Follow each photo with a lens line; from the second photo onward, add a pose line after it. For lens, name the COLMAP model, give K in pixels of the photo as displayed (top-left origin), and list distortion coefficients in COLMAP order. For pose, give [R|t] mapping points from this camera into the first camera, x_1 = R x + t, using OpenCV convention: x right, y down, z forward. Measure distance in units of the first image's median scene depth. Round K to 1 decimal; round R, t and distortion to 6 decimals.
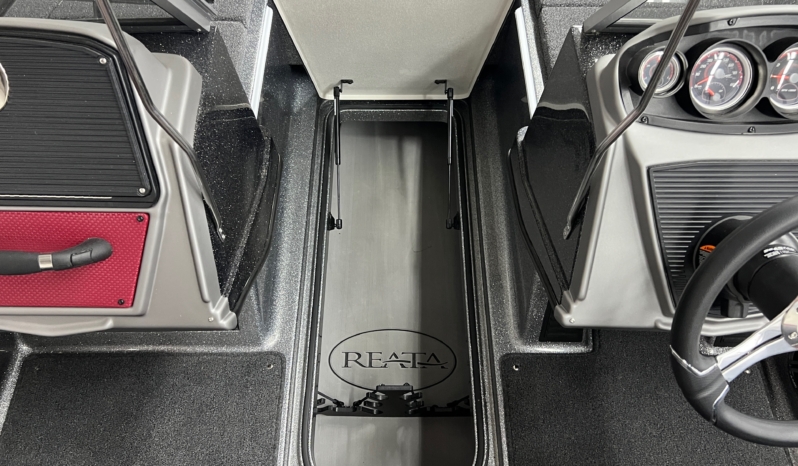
lens RADIAL K [[624.9, 0, 397.2], [0, 624.9, 234.5], [0, 0, 1]] dist [0.056526, -0.058943]
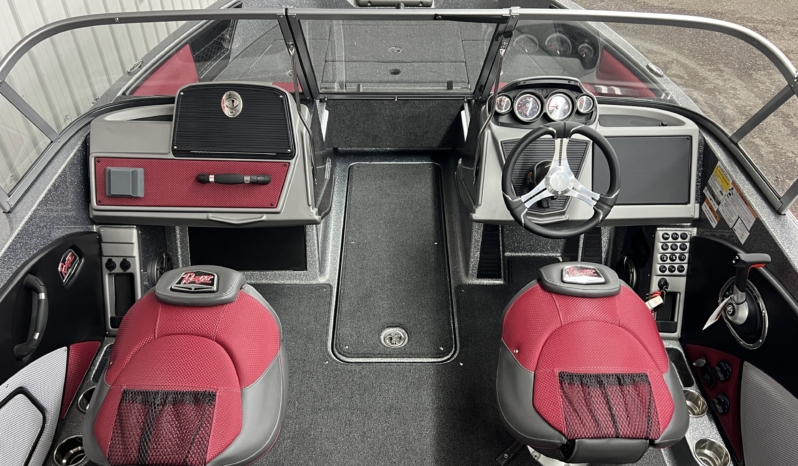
lens RADIAL K [[624.9, 0, 391.7], [0, 624.9, 227.2], [0, 0, 1]] dist [0.056526, -0.058943]
pose [[0.999968, -0.000505, -0.007949, 0.002694], [-0.001743, 0.959908, -0.280309, 0.843061], [0.007772, 0.280314, 0.959877, -1.152591]]
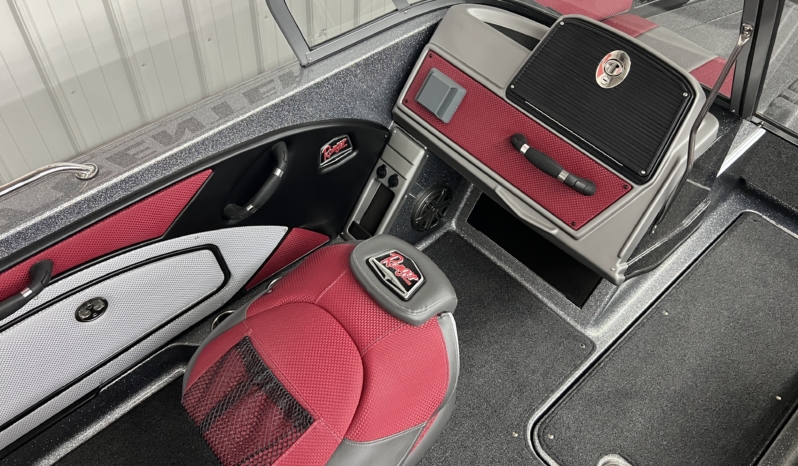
lens RADIAL K [[624.9, 0, 387.8], [0, 624.9, 240.5], [0, 0, 1]] dist [0.056526, -0.058943]
pose [[0.677107, 0.584659, -0.446878, -0.035872], [-0.634610, 0.771364, 0.047633, 0.372973], [0.372555, 0.251340, 0.893326, -0.564646]]
